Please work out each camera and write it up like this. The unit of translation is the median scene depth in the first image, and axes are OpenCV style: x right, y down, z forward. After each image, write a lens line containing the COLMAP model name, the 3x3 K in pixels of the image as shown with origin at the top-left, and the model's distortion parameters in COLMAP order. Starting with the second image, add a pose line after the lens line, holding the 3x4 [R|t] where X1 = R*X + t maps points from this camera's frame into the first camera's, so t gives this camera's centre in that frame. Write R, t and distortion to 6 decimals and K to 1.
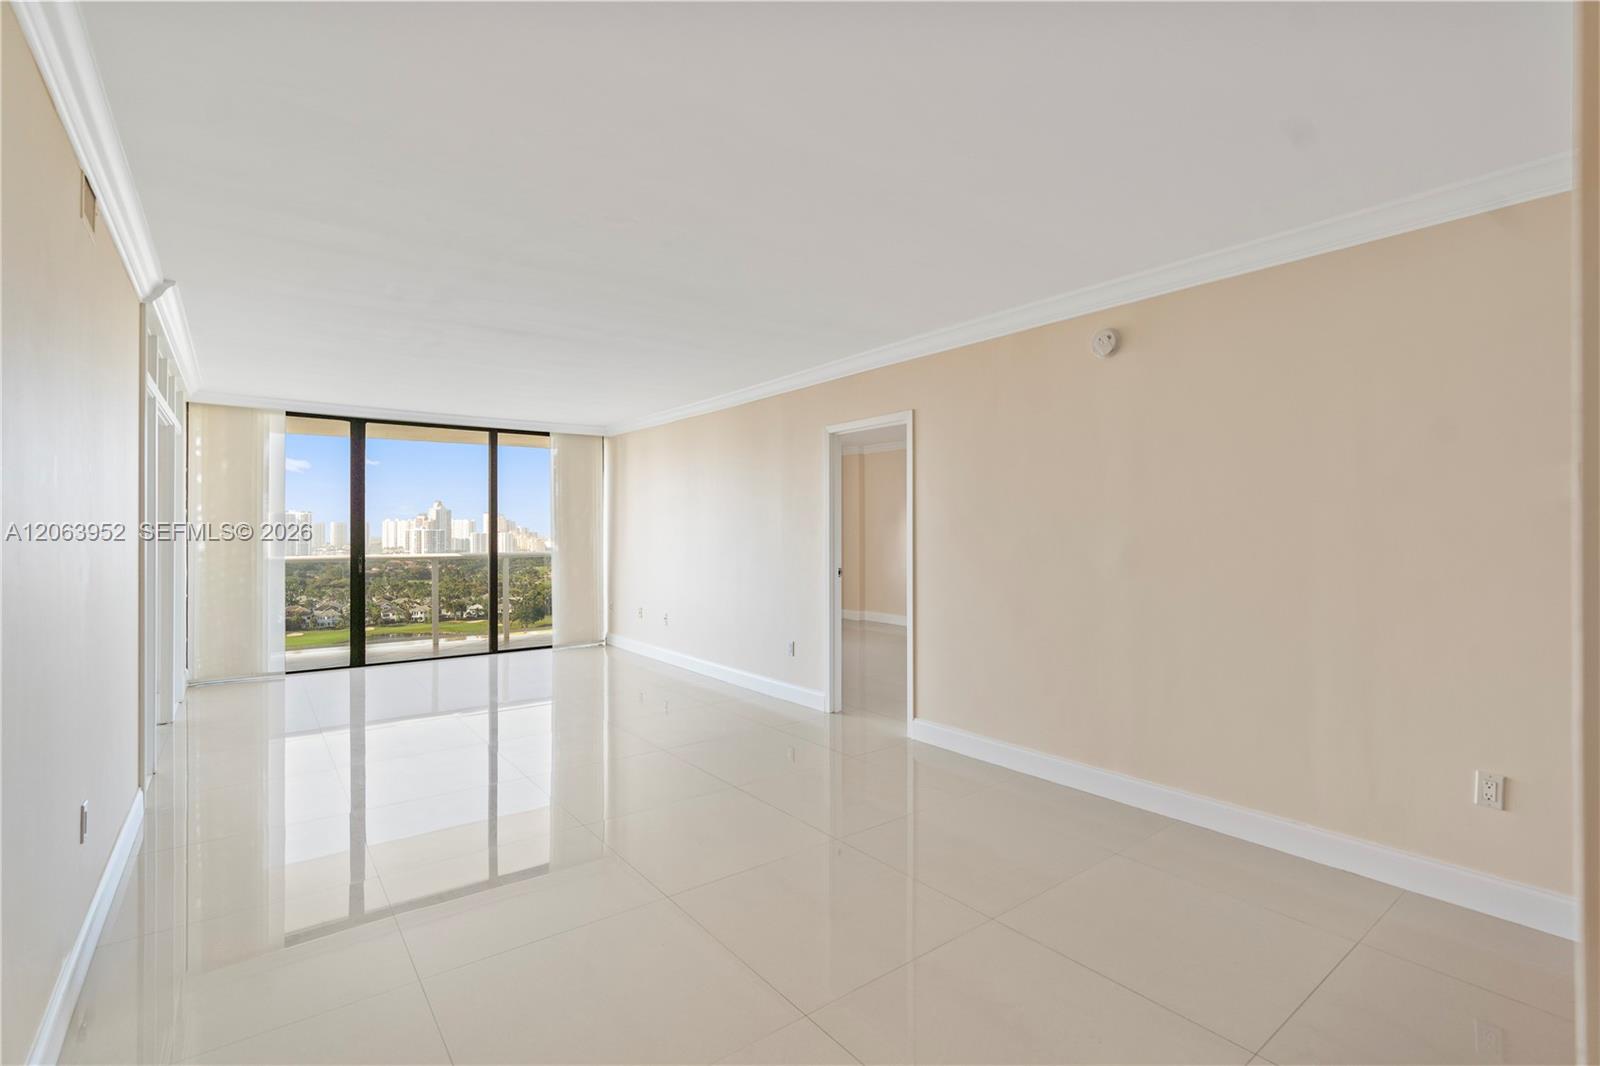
lens RADIAL K [[724.7, 0, 795.1], [0, 724.7, 526.6], [0, 0, 1]] dist [-0.003611, -0.000418]
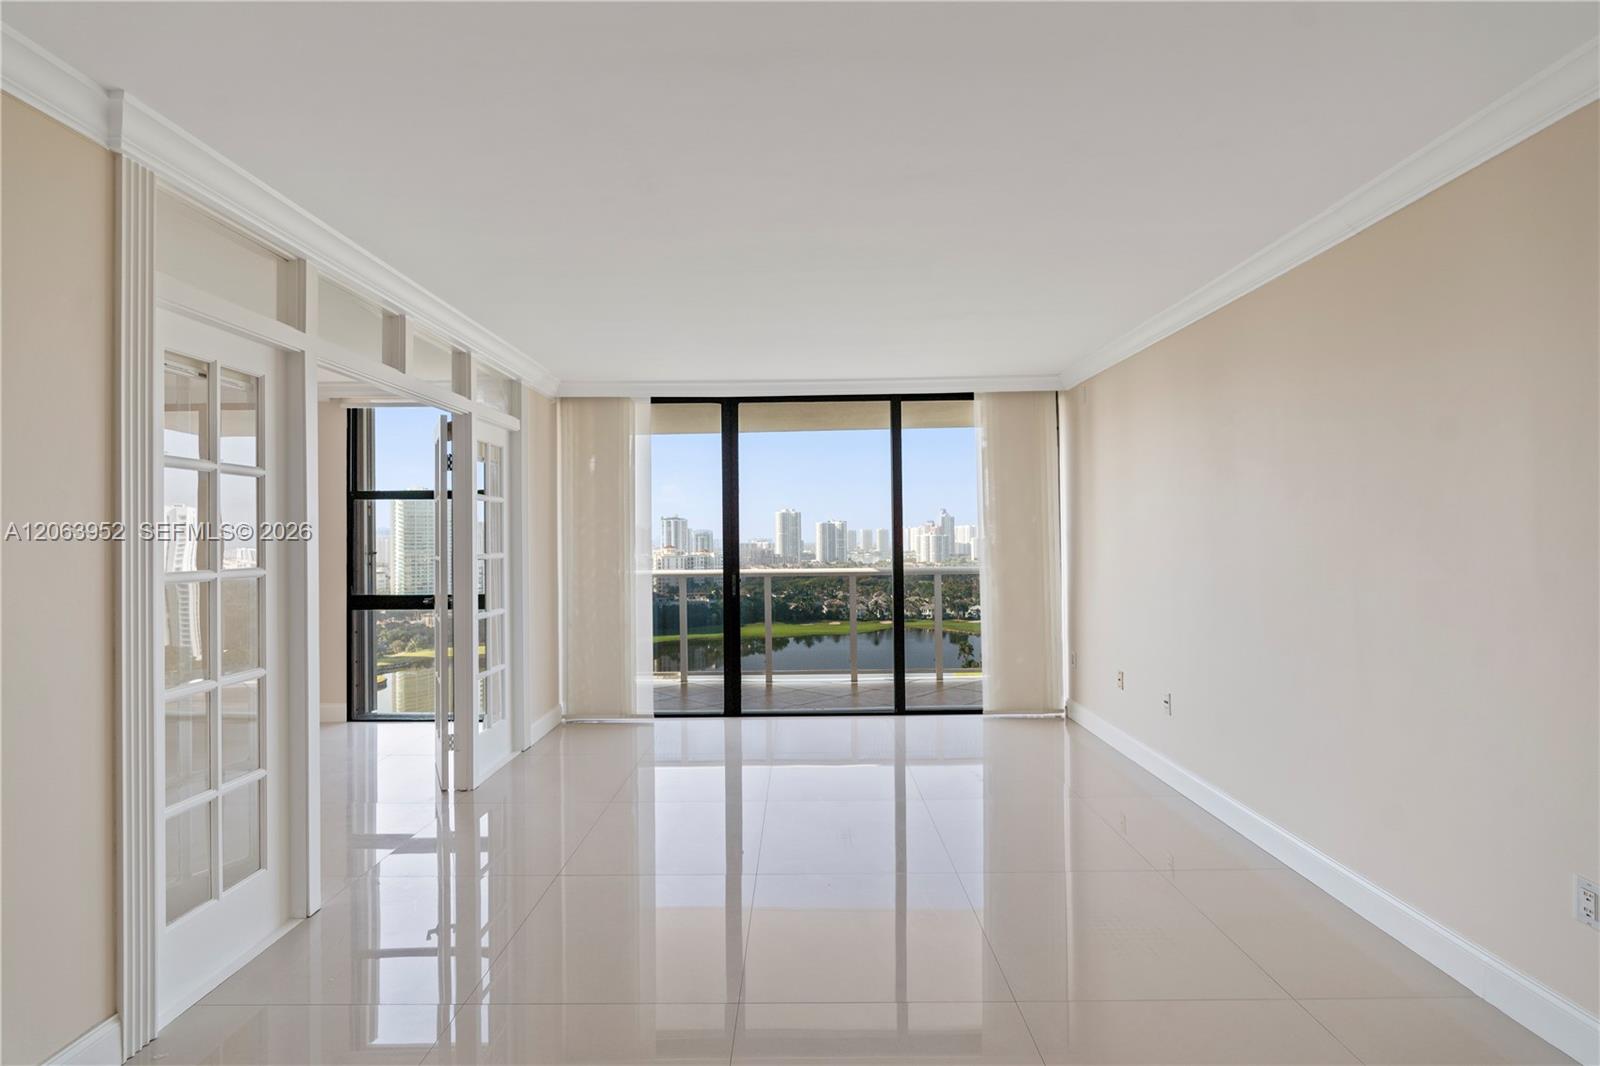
lens RADIAL K [[722.6, 0, 796.5], [0, 722.6, 530.3], [0, 0, 1]] dist [-0.005767, -0.000041]
pose [[0.790722, -0.015281, -0.611985, -0.062623], [0.014795, 0.999873, -0.005850, -0.001710], [0.611997, -0.004428, 0.790848, 0.379989]]
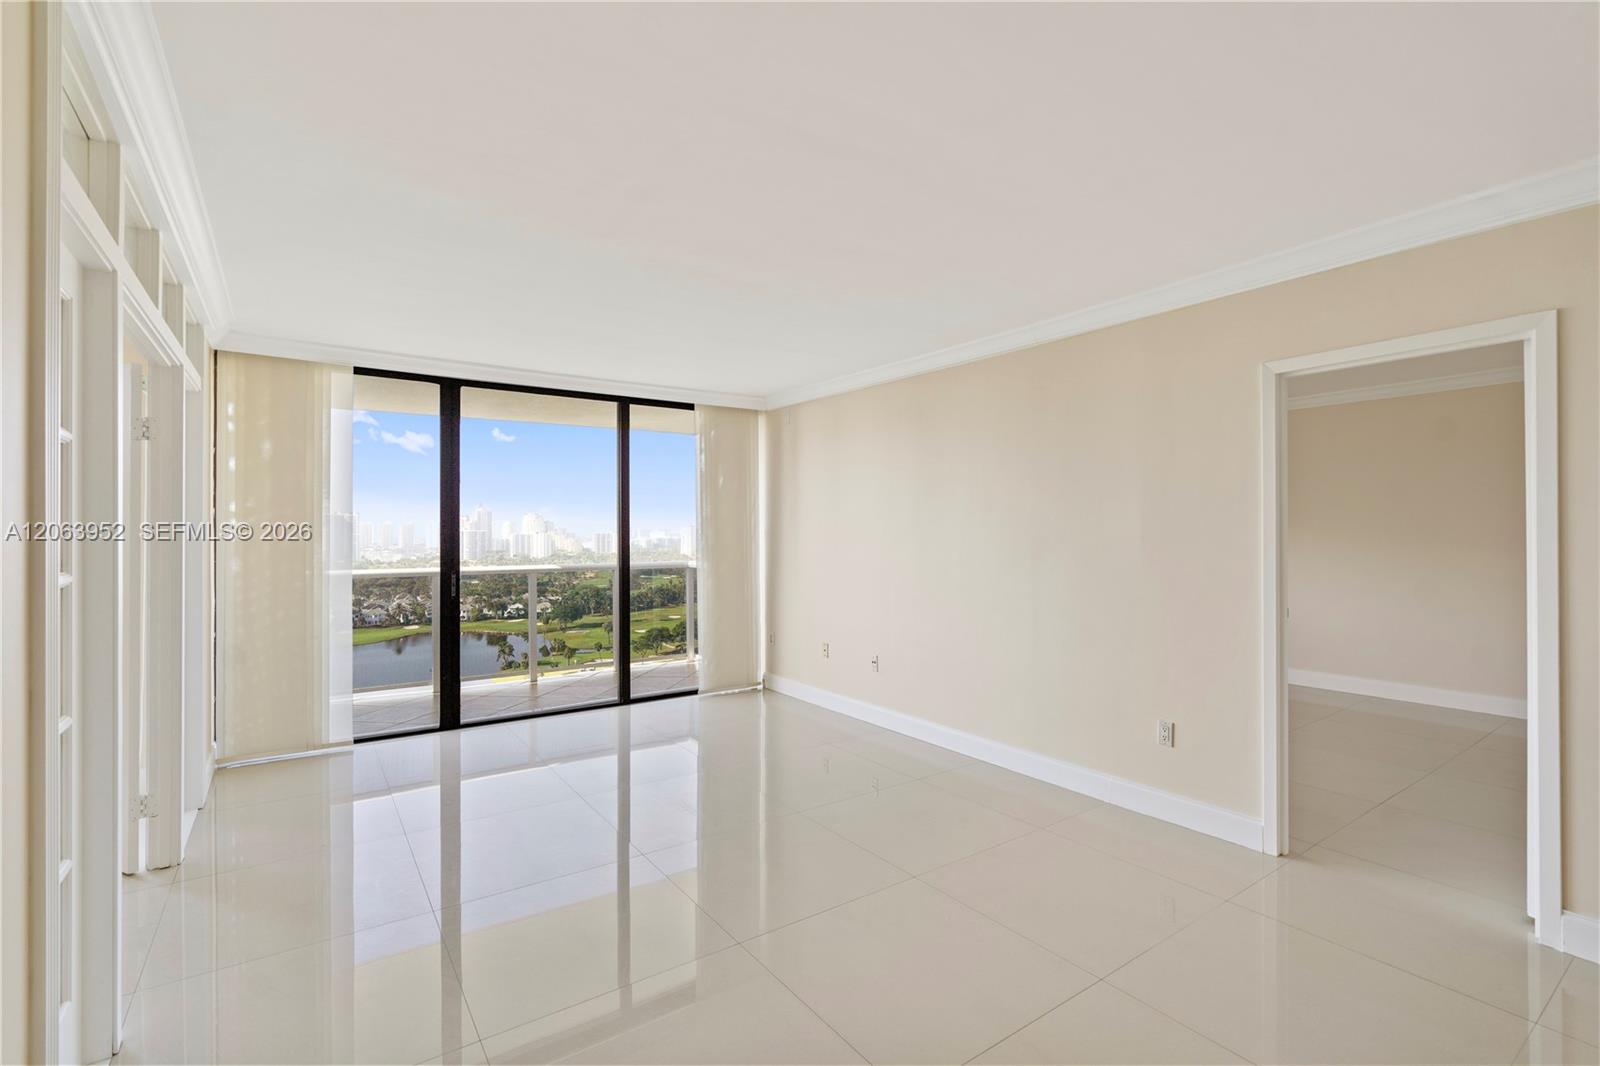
lens RADIAL K [[722.6, 0, 796.5], [0, 722.6, 530.3], [0, 0, 1]] dist [-0.005767, -0.000041]
pose [[0.999036, -0.000398, -0.043903, -0.208717], [0.000584, 0.999991, 0.004227, -0.004297], [0.043901, -0.004248, 0.999027, 0.274247]]
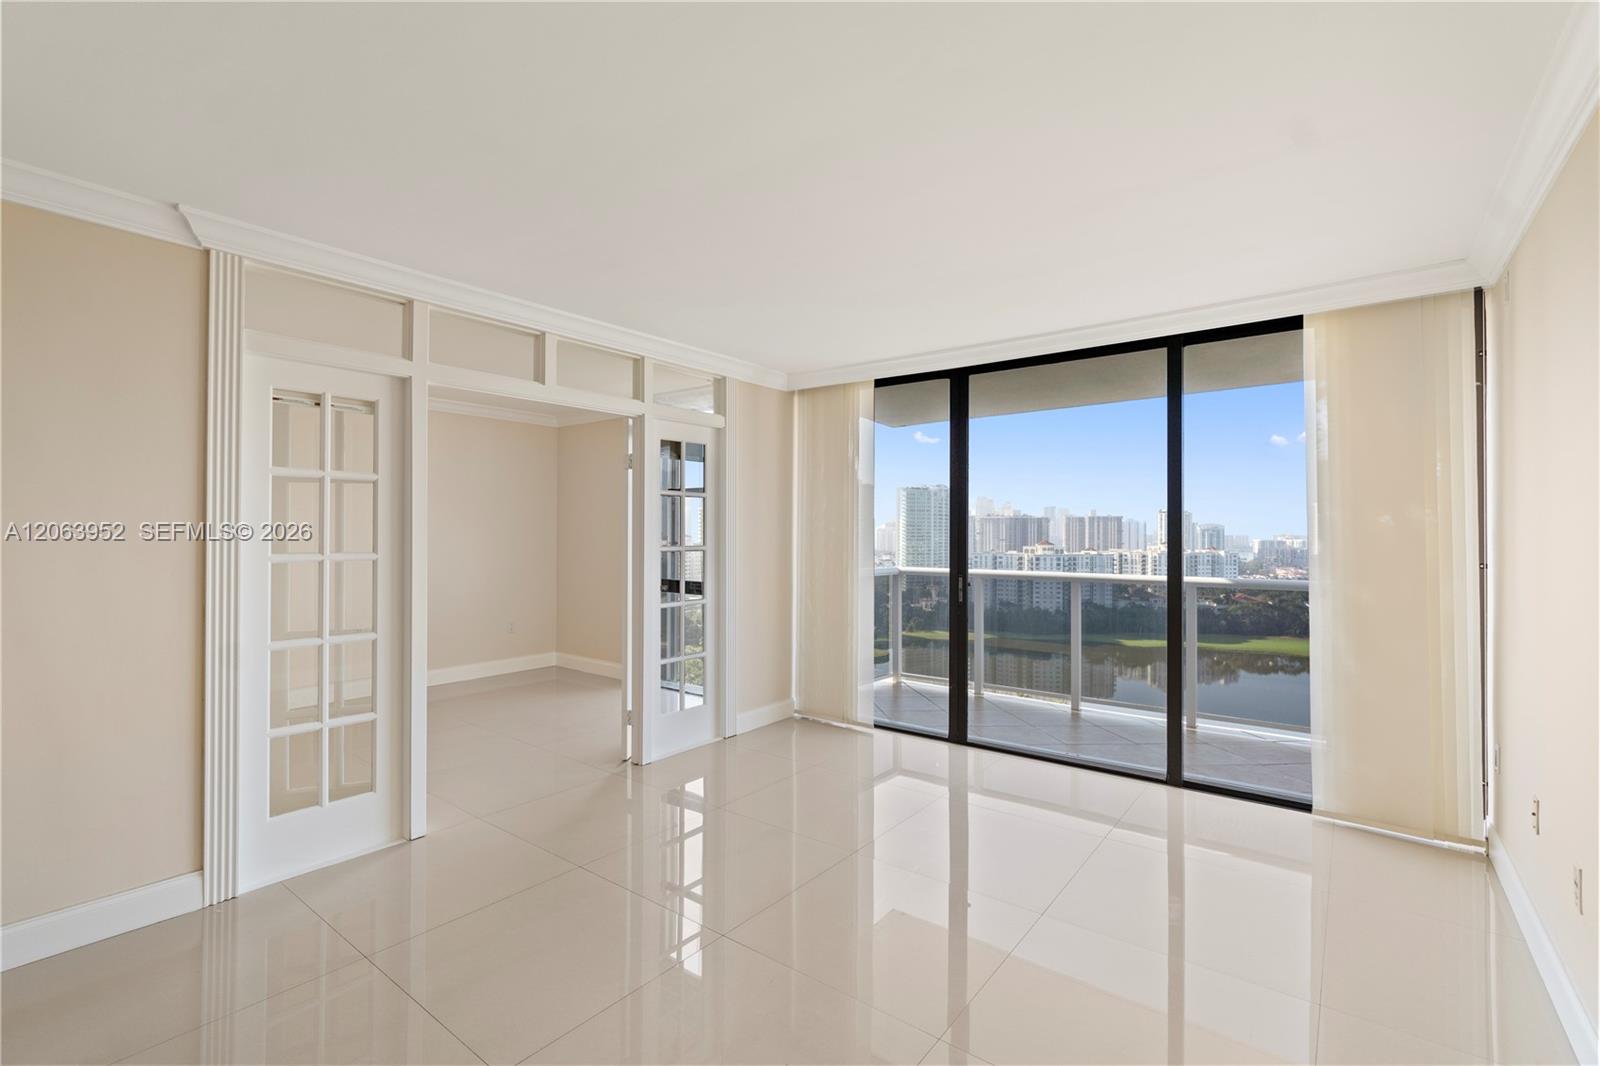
lens RADIAL K [[722.6, 0, 796.5], [0, 722.6, 530.3], [0, 0, 1]] dist [-0.005767, -0.000041]
pose [[0.257527, -0.003583, -0.966264, 0.003090], [0.002958, 0.999991, -0.002920, -0.001361], [0.966266, -0.002106, 0.257536, 0.610169]]
